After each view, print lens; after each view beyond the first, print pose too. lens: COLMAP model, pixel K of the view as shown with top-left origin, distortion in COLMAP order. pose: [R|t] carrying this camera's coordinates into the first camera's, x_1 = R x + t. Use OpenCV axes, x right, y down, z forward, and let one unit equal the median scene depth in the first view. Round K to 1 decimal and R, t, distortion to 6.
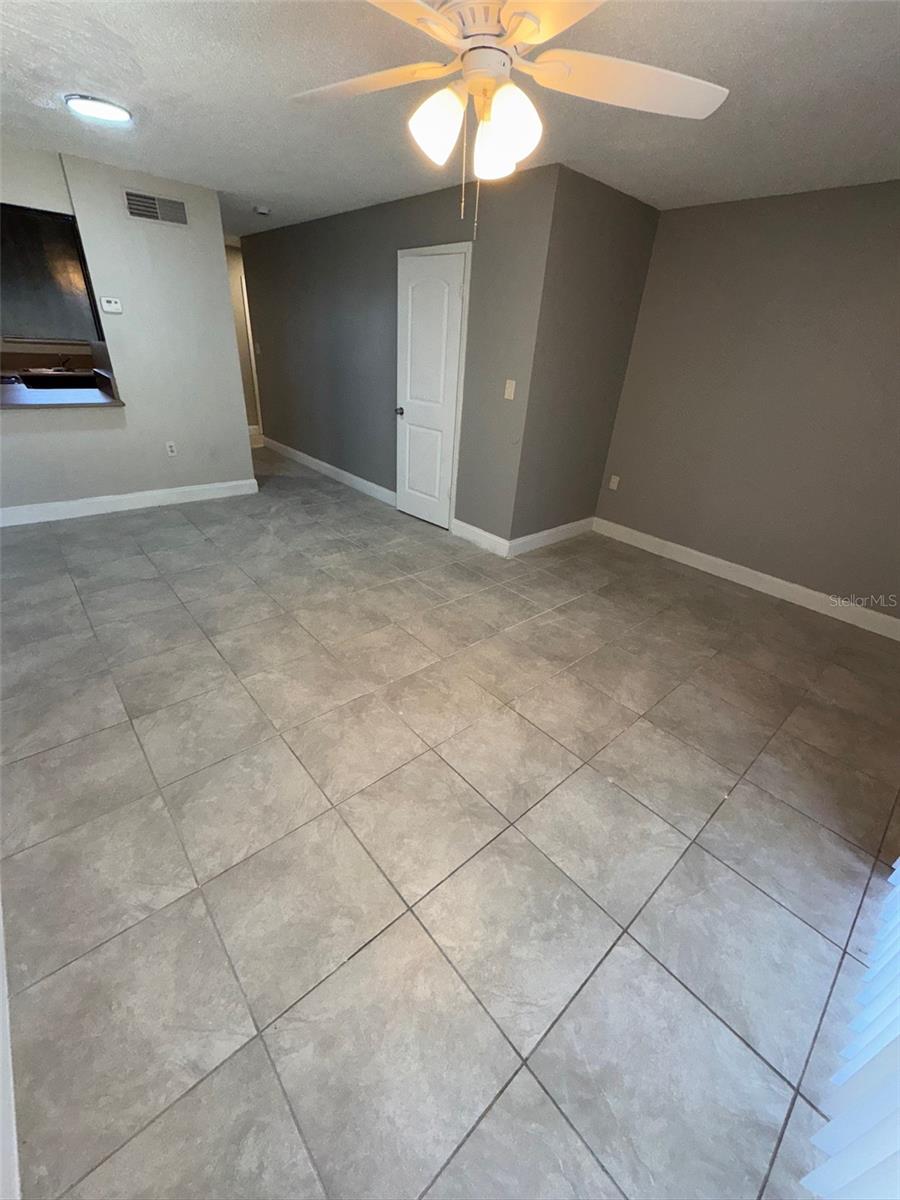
lens RADIAL K [[480.6, 0, 450.2], [0, 480.6, 599.8], [0, 0, 1]] dist [-0.001730, 0.000369]
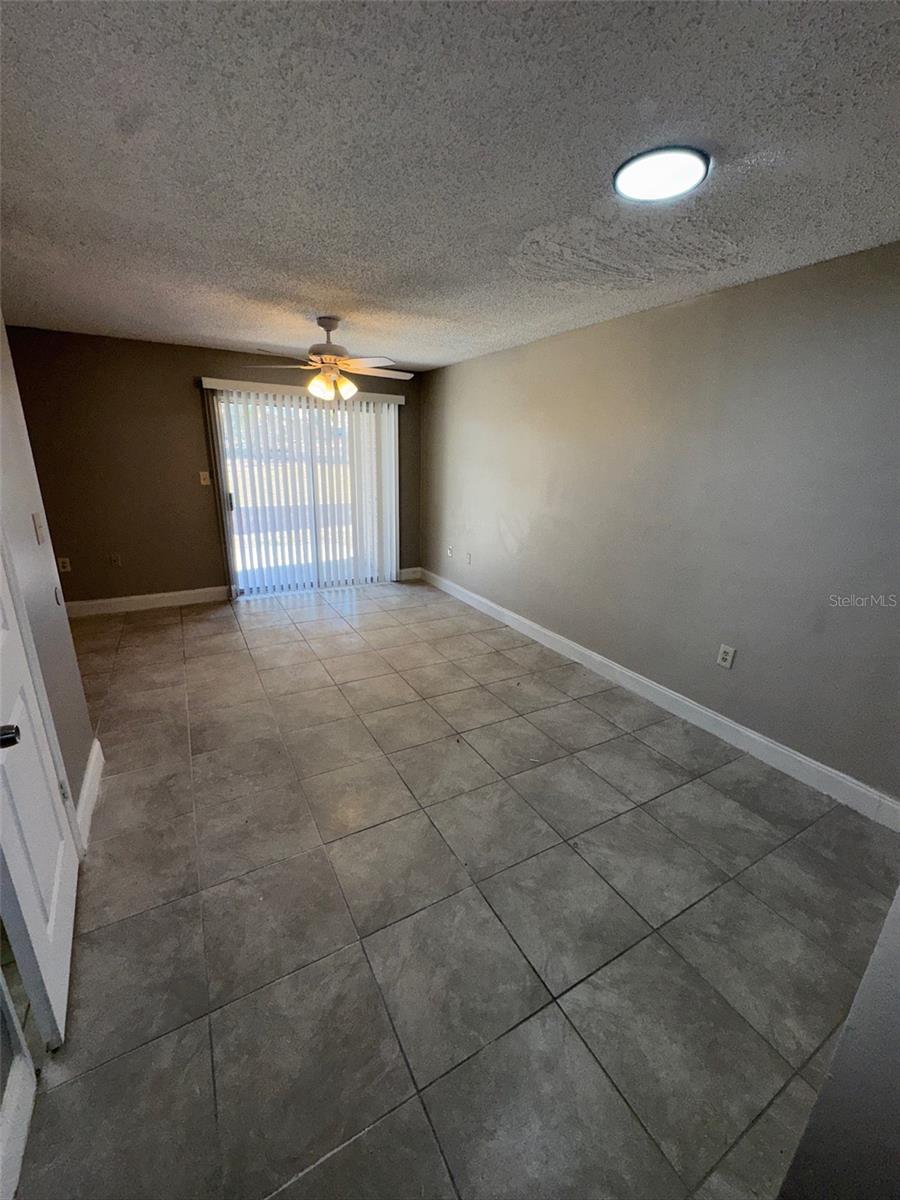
lens RADIAL K [[480.6, 0, 451.3], [0, 480.6, 600.6], [0, 0, 1]] dist [-0.001730, 0.000369]
pose [[-0.974533, -0.146811, 0.169503, -0.515896], [0.019596, 0.697245, 0.716565, -0.856287], [-0.223385, 0.701638, -0.676611, 1.464270]]
